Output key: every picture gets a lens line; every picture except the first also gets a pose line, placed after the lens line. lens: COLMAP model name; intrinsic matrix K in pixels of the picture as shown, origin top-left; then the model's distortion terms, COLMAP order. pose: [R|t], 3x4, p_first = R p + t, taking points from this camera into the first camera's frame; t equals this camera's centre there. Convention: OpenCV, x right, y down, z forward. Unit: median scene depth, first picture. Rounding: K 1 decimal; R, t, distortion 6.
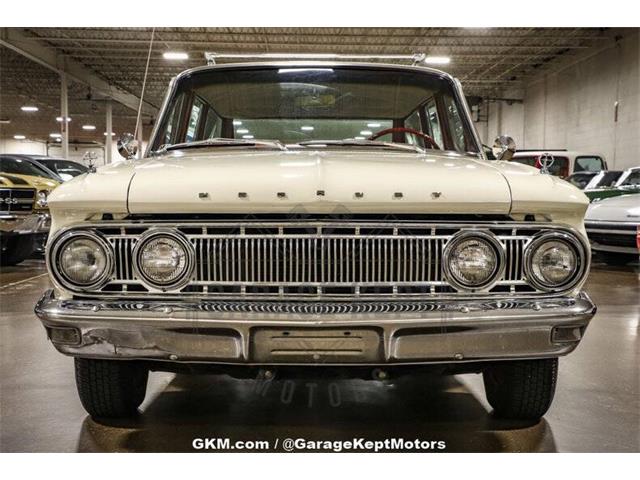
lens RADIAL K [[1119.2, 0, 320.0], [0, 1119.2, 240.0], [0, 0, 1]] dist [0.238698, 0.138774]
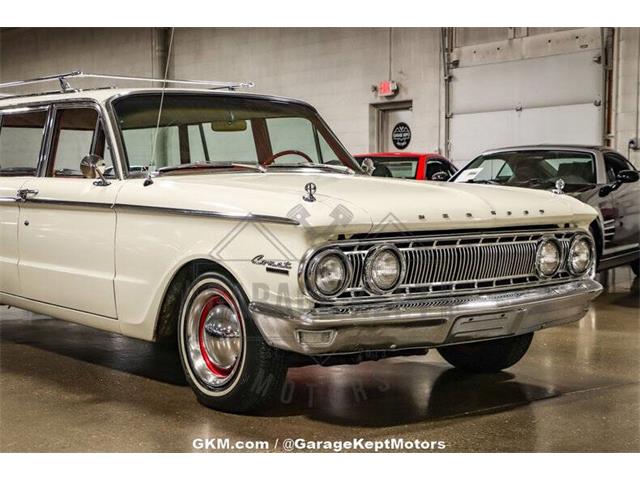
lens RADIAL K [[1119.2, 0, 320.0], [0, 1119.2, 240.0], [0, 0, 1]] dist [0.238698, 0.138774]
pose [[0.788454, -0.042975, 0.613590, -0.967545], [0.064642, 0.997822, -0.013177, -0.003343], [-0.611687, 0.050054, 0.789515, 0.046555]]
